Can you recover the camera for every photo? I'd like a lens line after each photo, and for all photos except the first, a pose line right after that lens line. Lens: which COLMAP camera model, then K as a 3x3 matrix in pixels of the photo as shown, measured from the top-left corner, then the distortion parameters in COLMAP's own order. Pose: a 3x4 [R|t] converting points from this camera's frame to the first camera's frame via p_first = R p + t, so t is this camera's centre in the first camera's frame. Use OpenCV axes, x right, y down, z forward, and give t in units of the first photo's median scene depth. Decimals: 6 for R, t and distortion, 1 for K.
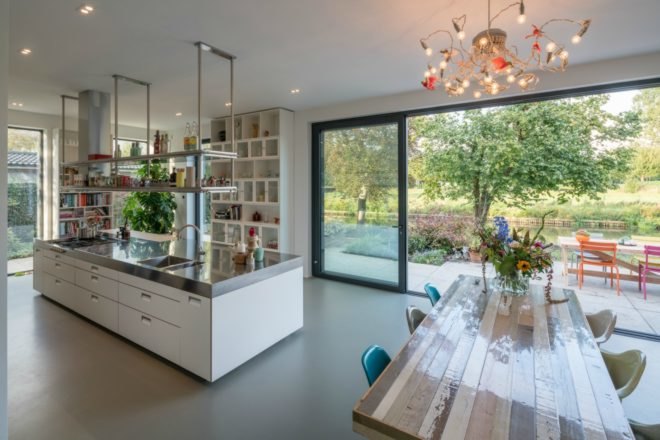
lens RADIAL K [[323.8, 0, 322.9], [0, 323.8, 184.3], [0, 0, 1]] dist [-0.001882, -0.000673]
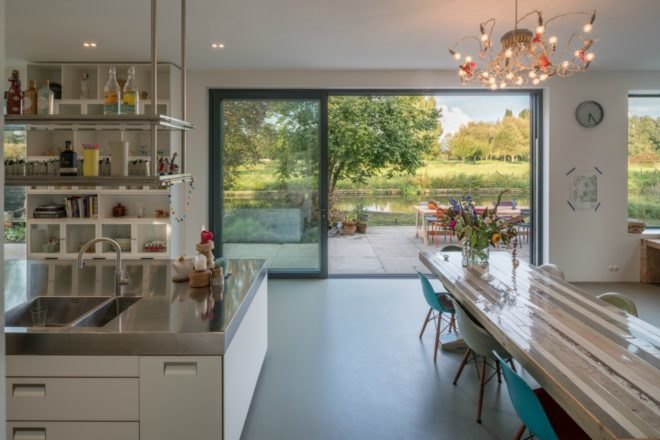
lens RADIAL K [[324.1, 0, 330.0], [0, 324.1, 162.6], [0, 0, 1]] dist [-0.000828, -0.000639]
pose [[0.829815, -0.001008, 0.558037, -0.226381], [-0.002659, 0.999980, 0.005761, -0.010720], [-0.558032, -0.006265, 0.829796, 0.158435]]
